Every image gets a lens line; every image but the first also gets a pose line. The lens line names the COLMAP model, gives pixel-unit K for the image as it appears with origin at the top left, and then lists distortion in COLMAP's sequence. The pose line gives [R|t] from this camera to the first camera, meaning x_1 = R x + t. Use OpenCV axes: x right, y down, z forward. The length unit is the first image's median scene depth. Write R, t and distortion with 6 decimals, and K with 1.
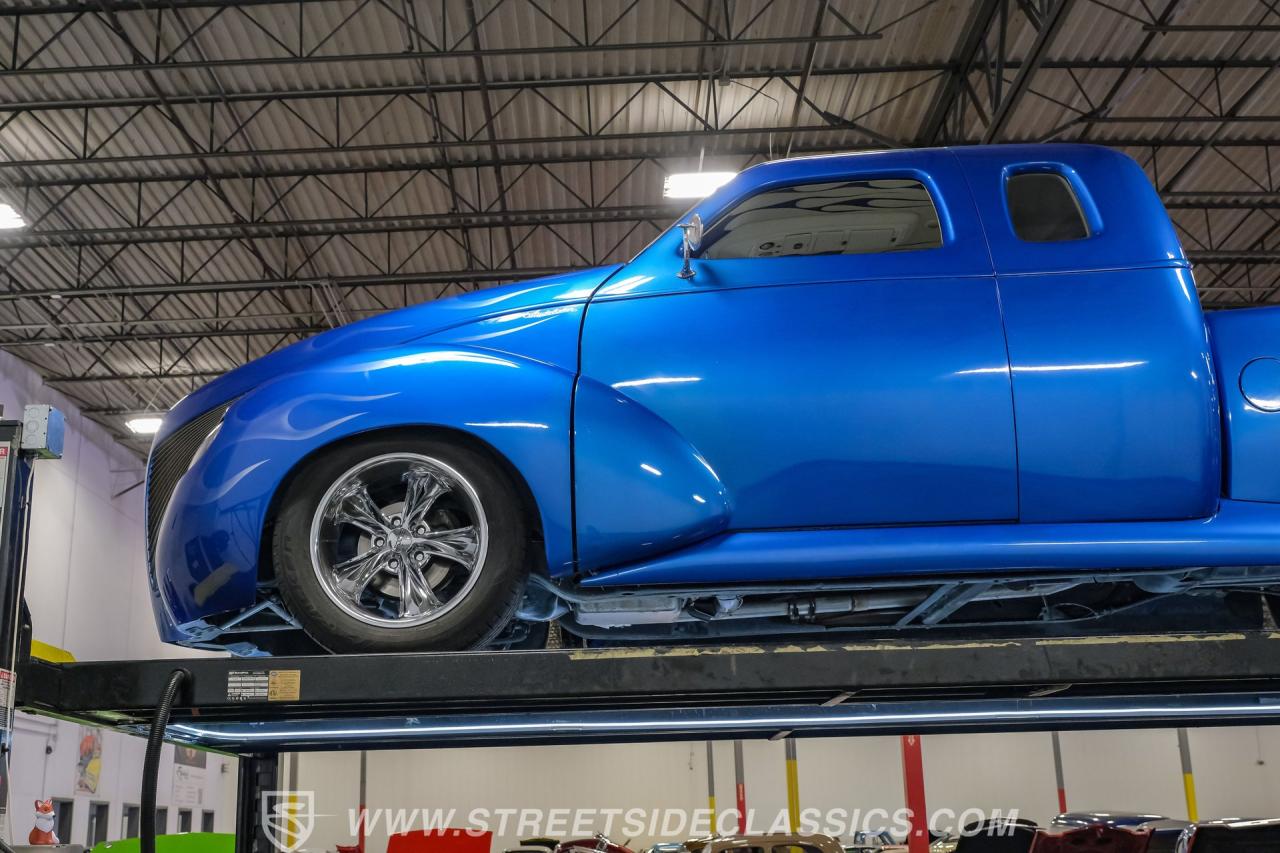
lens RADIAL K [[1442.5, 0, 640.0], [0, 1442.5, 426.5], [0, 0, 1]] dist [0.007622, 0.007331]
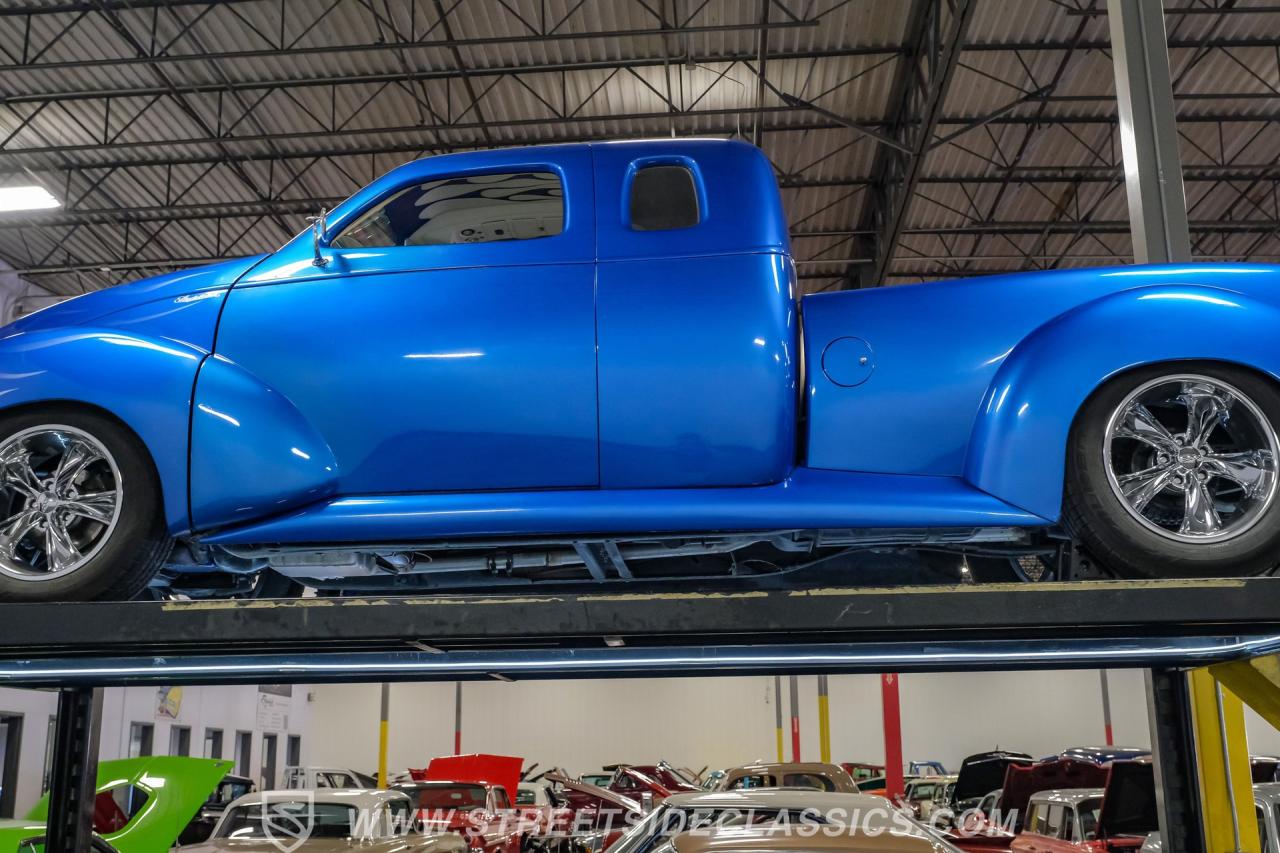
lens RADIAL K [[1342.2, 0, 640.0], [0, 1342.2, 426.5], [0, 0, 1]] dist [-0.004386, 0.006050]
pose [[0.998837, 0.001388, -0.048199, 0.069879], [0.000091, 0.999529, 0.030680, -0.002461], [0.048219, -0.030649, 0.998366, -0.003357]]
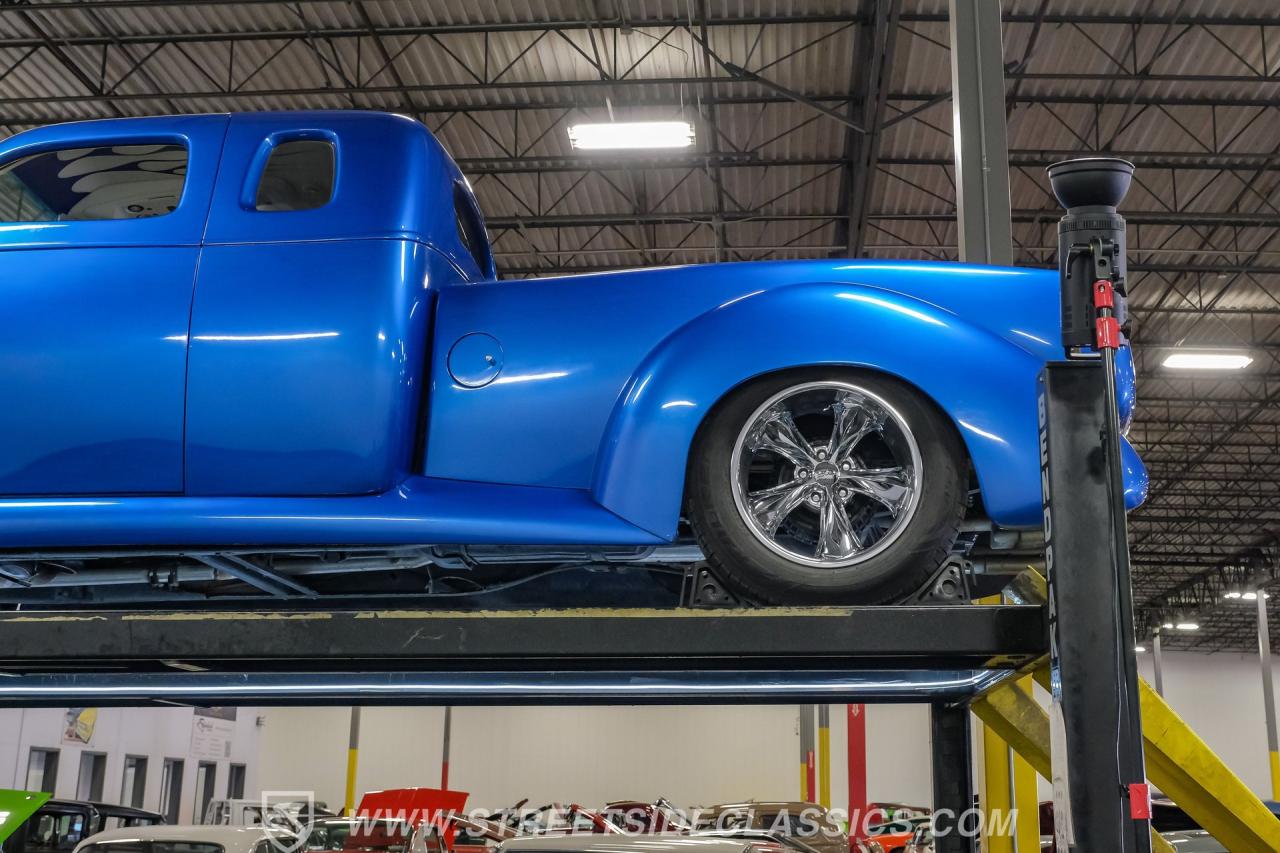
lens RADIAL K [[1486.6, 0, 689.9], [0, 1486.6, 393.8], [0, 0, 1]] dist [-0.016772, 0.053456]
pose [[0.999584, 0.019915, -0.020884, 0.128006], [-0.019731, 0.999765, 0.008983, -0.003914], [0.021058, -0.008567, 0.999742, -0.002133]]
